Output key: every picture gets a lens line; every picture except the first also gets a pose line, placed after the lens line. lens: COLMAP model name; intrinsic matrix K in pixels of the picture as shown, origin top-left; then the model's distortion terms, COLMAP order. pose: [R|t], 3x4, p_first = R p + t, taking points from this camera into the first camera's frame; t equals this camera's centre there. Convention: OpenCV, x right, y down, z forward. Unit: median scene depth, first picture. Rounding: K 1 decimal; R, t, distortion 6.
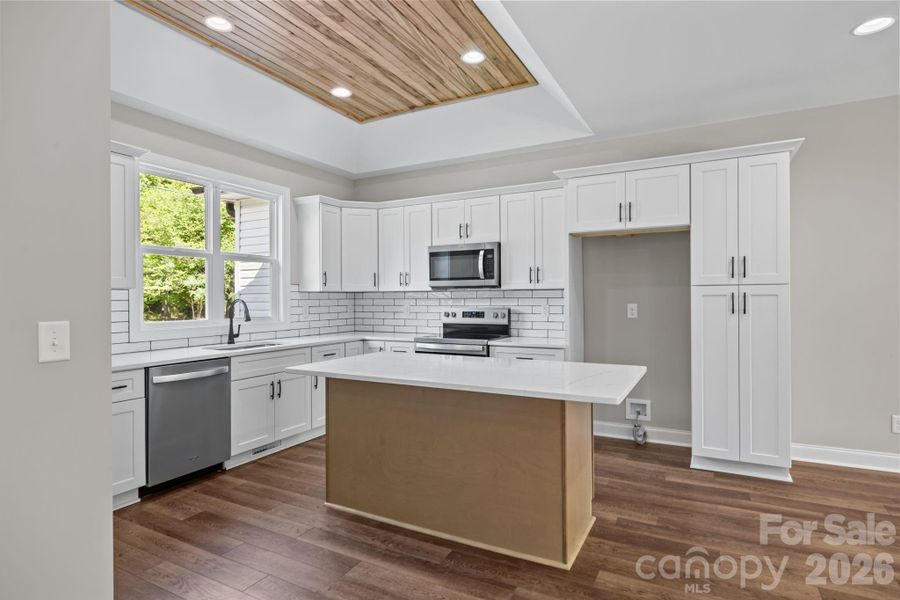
lens RADIAL K [[475.4, 0, 451.5], [0, 475.4, 295.5], [0, 0, 1]] dist [0.000697, 0.000460]
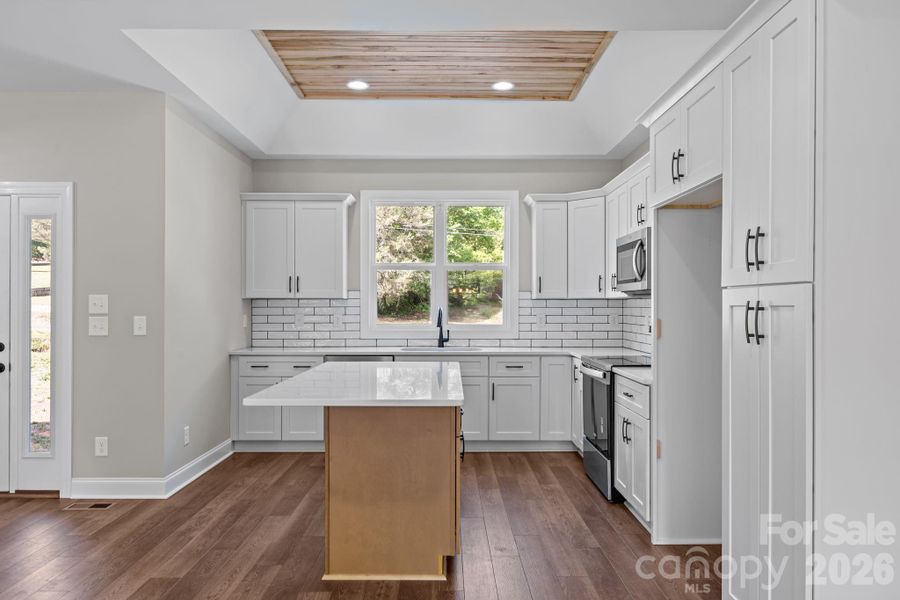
lens RADIAL K [[631.2, 0, 450.0], [0, 631.2, 300.0], [0, 0, 1]] dist [0.001184, -0.001359]
pose [[0.475998, -0.001658, -0.879445, 0.745855], [-0.000188, 0.999998, -0.001988, -0.003919], [0.879446, 0.001111, 0.475997, 0.293784]]
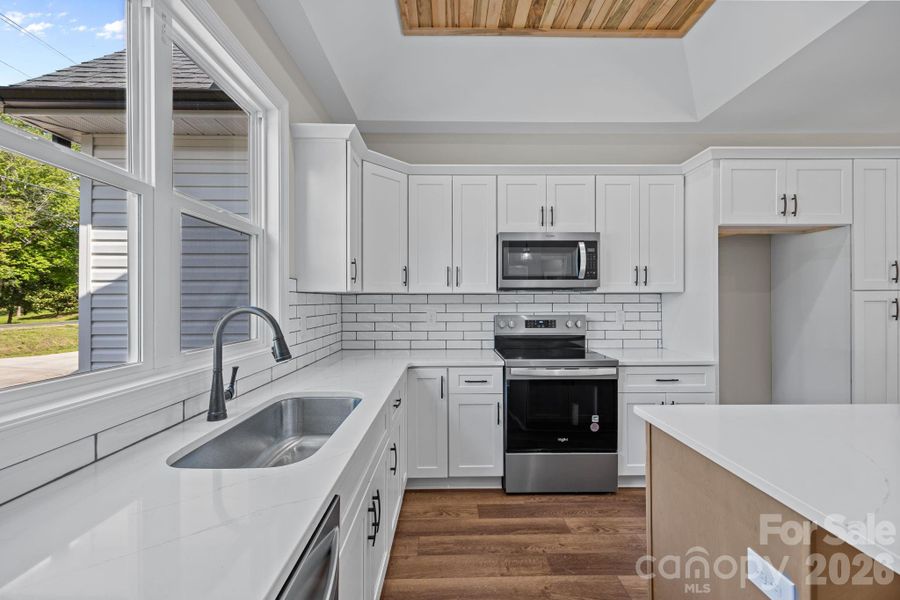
lens RADIAL K [[355.4, 0, 449.9], [0, 355.4, 299.1], [0, 0, 1]] dist [0.002100, 0.000169]
pose [[0.877208, 0.004983, 0.480085, -0.394980], [-0.004922, 0.999987, -0.001386, 0.000332], [-0.480086, -0.001148, 0.877221, 0.581882]]
